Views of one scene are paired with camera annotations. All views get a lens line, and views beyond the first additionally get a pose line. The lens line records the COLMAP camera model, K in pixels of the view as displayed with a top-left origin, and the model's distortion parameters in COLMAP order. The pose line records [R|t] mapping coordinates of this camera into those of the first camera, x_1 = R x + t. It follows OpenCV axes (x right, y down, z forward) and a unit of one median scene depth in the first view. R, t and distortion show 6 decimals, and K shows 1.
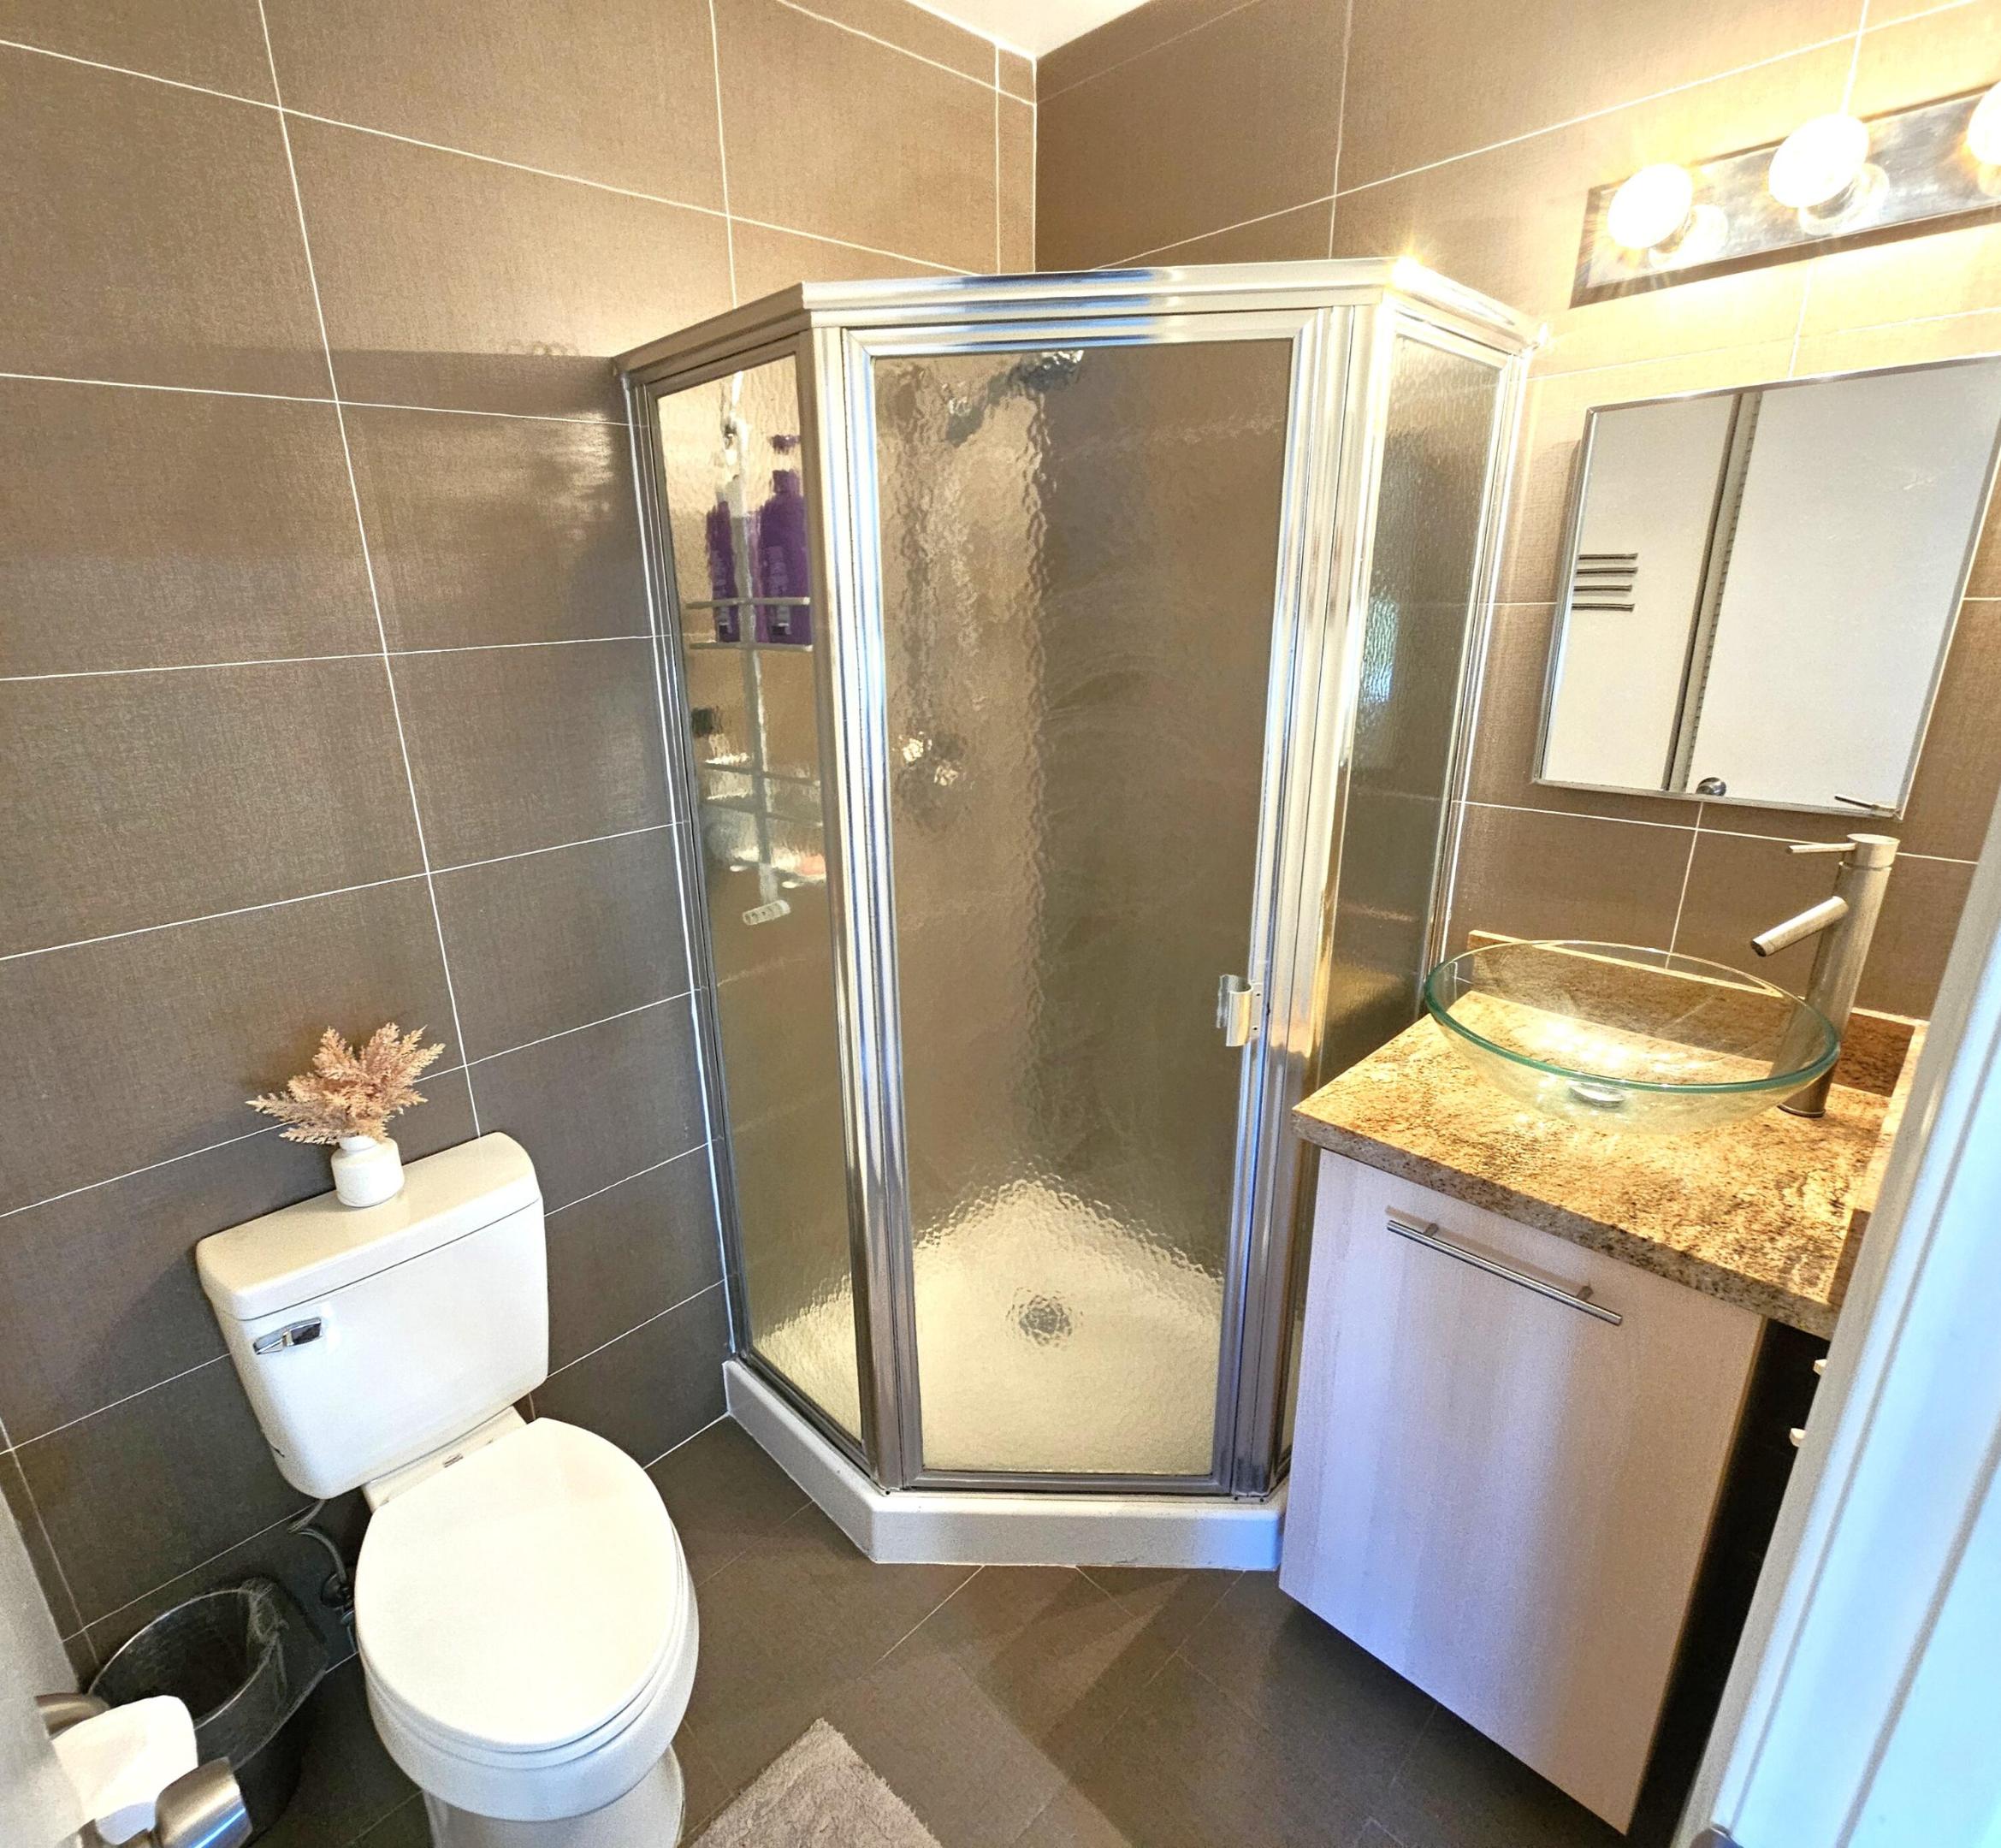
lens RADIAL K [[1005.9, 0, 920.3], [0, 1005.9, 917.8], [0, 0, 1]] dist [0.001993, -0.001308]
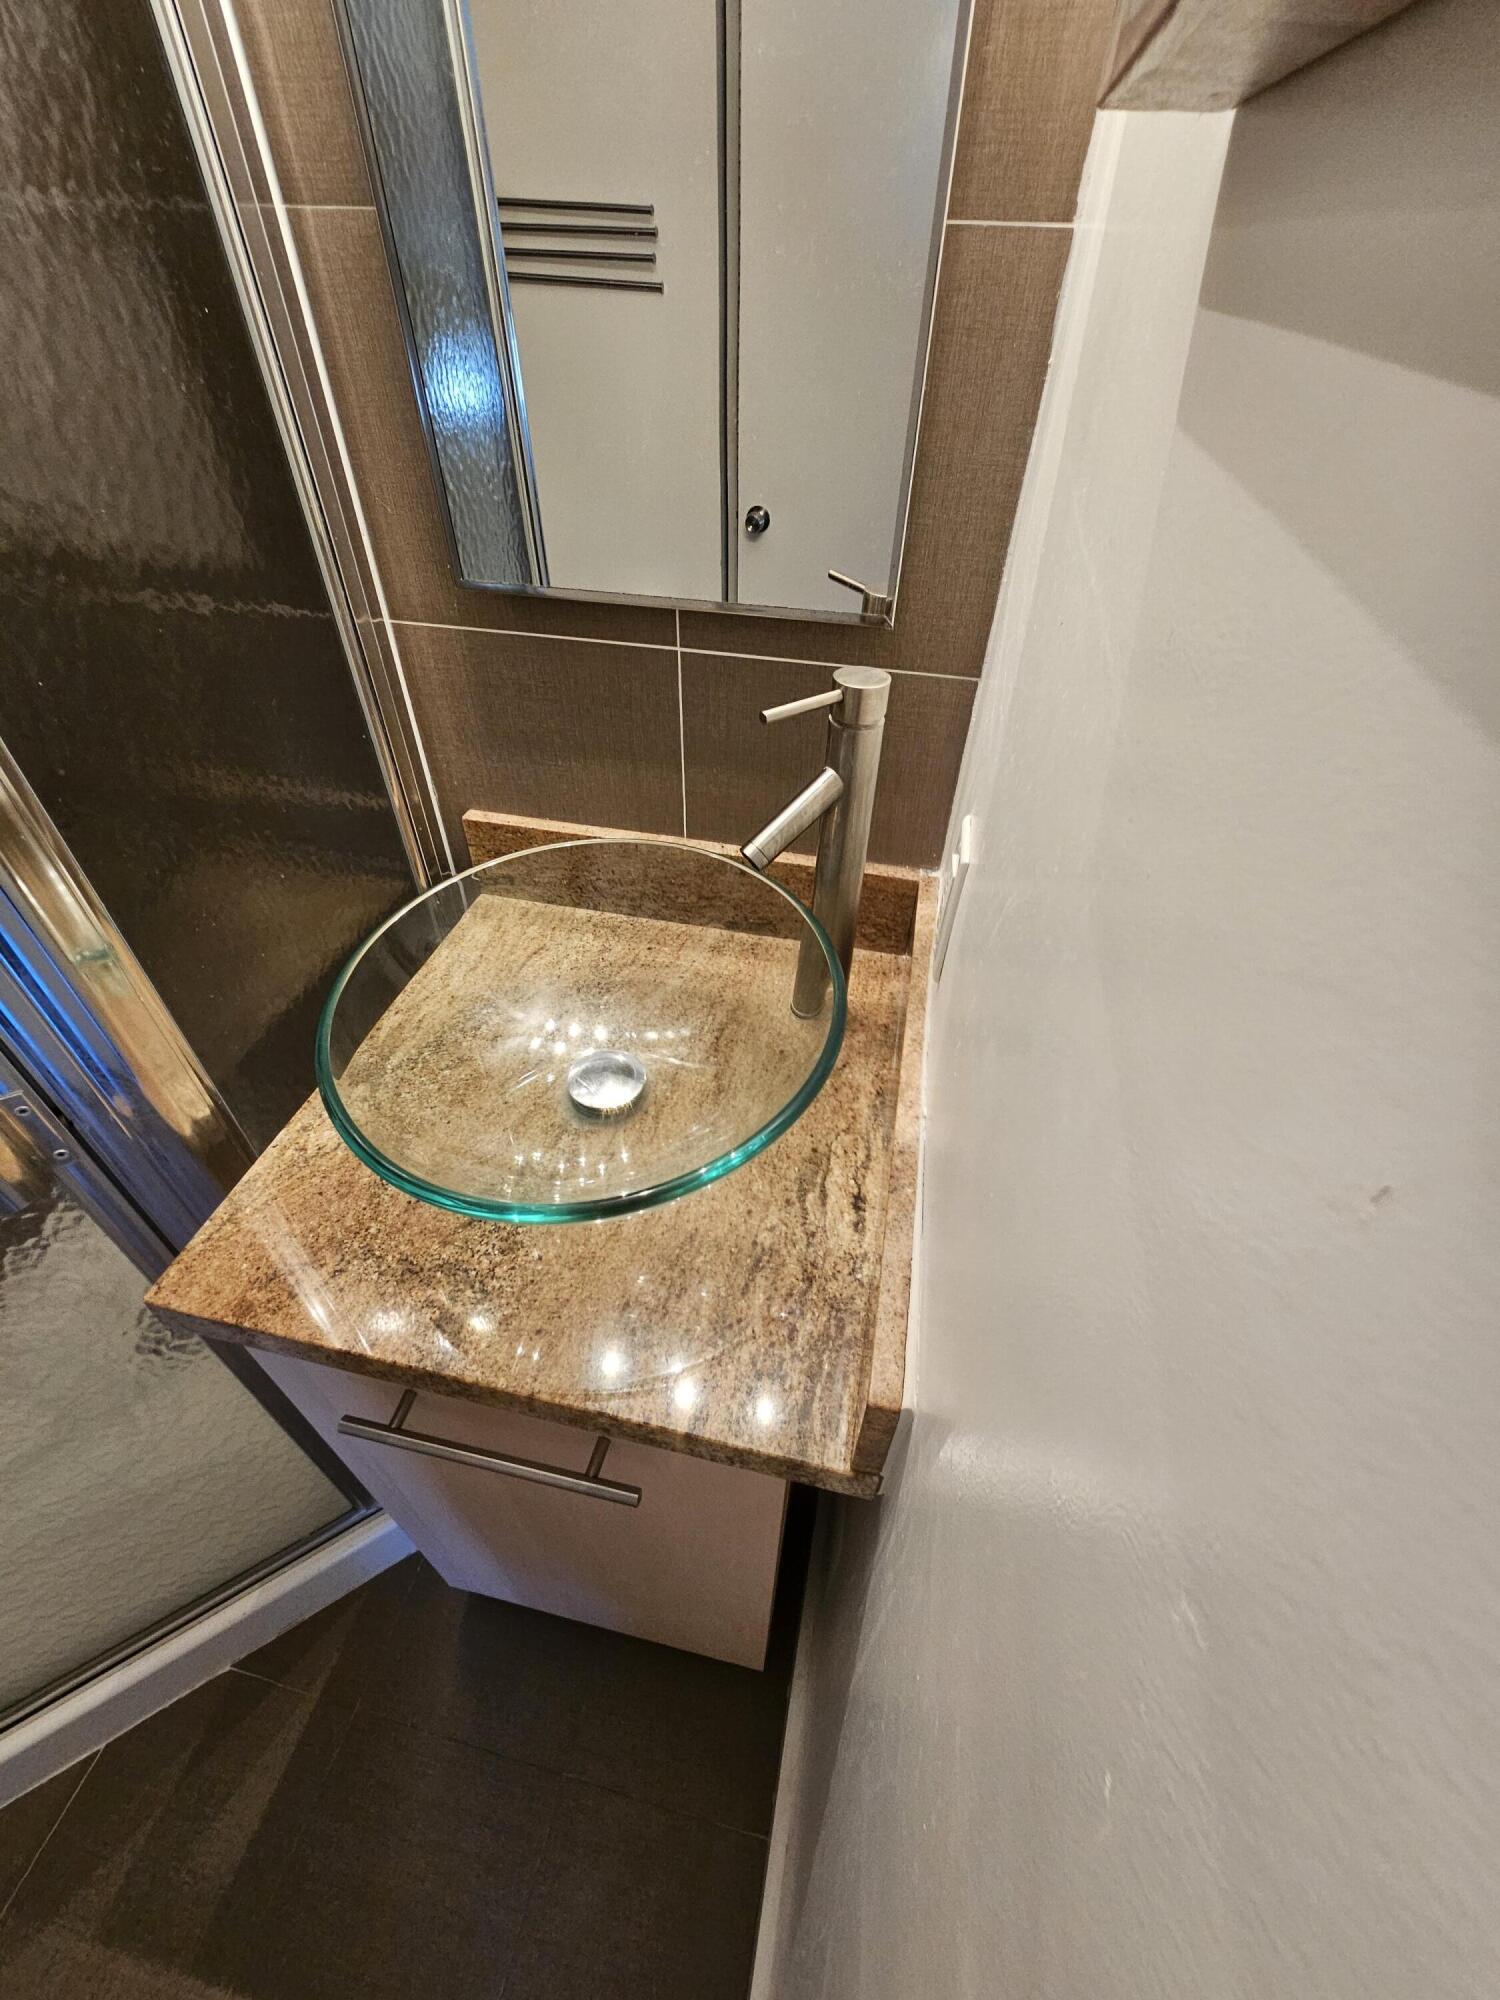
lens RADIAL K [[817.5, 0, 754.7], [0, 817.5, 1002.3], [0, 0, 1]] dist [-0.002996, 0.000061]
pose [[0.812243, -0.349979, 0.466665, 0.513517], [0.132632, 0.889868, 0.436513, -0.121304], [-0.568040, -0.292660, 0.769208, 0.513621]]
